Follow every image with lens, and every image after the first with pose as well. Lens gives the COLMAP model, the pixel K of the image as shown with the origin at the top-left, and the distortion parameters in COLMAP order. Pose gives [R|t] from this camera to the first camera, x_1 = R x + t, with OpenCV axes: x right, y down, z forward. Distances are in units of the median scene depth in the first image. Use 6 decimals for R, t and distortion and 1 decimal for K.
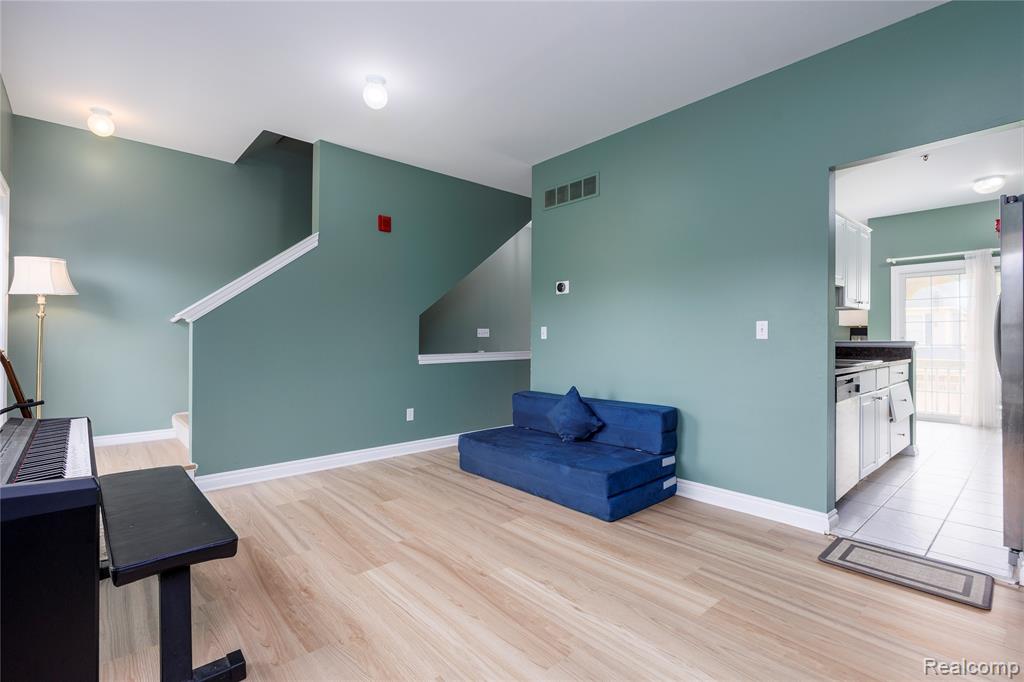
lens RADIAL K [[476.7, 0, 504.3], [0, 476.7, 341.6], [0, 0, 1]] dist [0.008077, -0.001990]
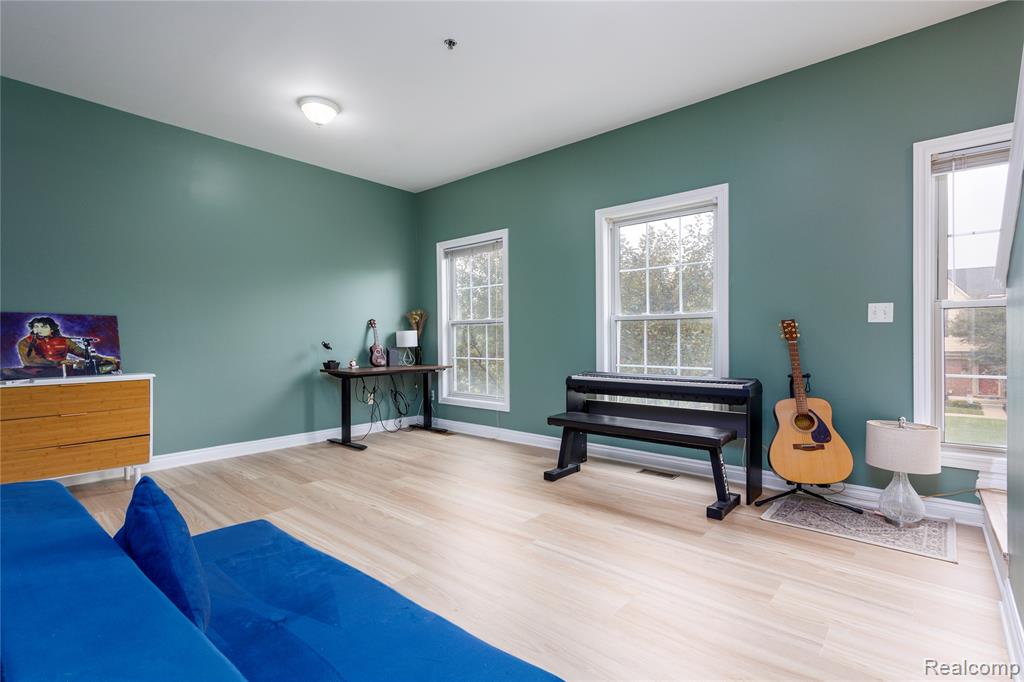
lens RADIAL K [[476.7, 0, 508.9], [0, 476.7, 337.5], [0, 0, 1]] dist [0.008077, -0.001990]
pose [[-0.990932, 0.003033, -0.134331, -0.057716], [0.001956, 0.999965, 0.008152, 0.021582], [0.134351, 0.007815, -0.990903, 2.259662]]
